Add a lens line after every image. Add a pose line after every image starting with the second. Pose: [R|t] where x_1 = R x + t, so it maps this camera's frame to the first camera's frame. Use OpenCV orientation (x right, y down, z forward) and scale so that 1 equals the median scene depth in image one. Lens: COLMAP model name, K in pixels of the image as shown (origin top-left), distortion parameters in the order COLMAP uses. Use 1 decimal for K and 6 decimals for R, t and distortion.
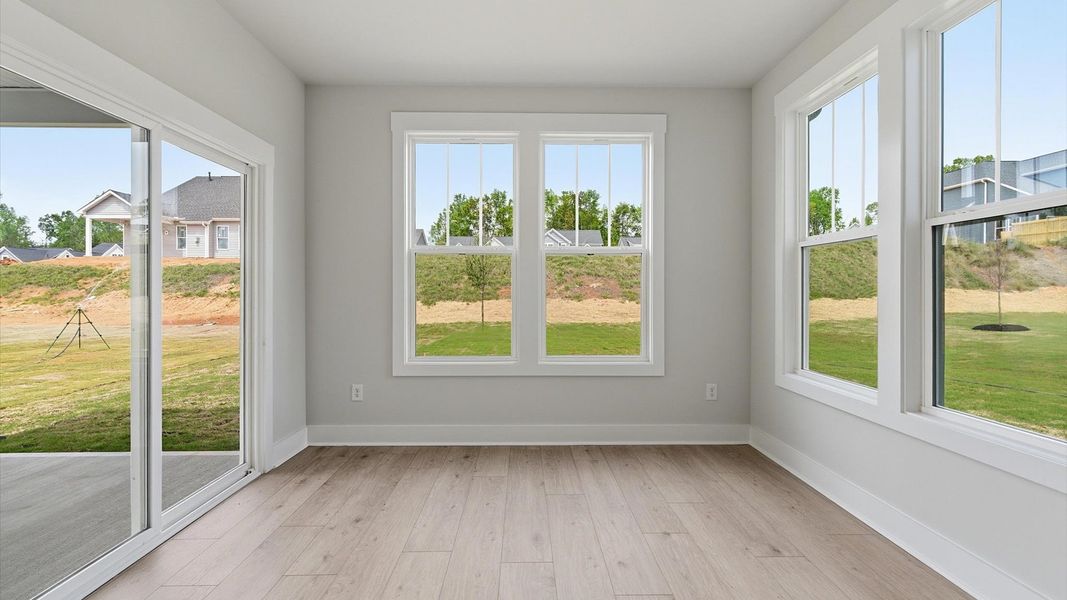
lens RADIAL K [[481.0, 0, 528.0], [0, 481.0, 299.5], [0, 0, 1]] dist [0.003612, -0.000287]
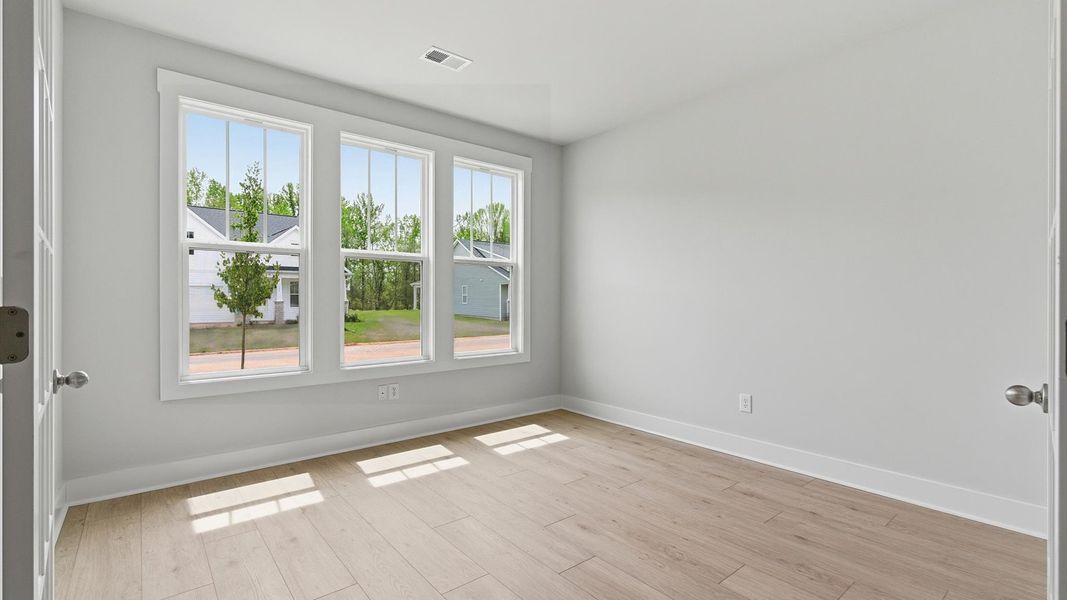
lens RADIAL K [[481.0, 0, 535.5], [0, 481.0, 301.6], [0, 0, 1]] dist [0.003612, -0.000287]
pose [[0.773580, -0.006044, 0.633670, -0.425712], [0.008009, 0.999968, -0.000240, -0.000737], [-0.633648, 0.005260, 0.773604, -0.000240]]
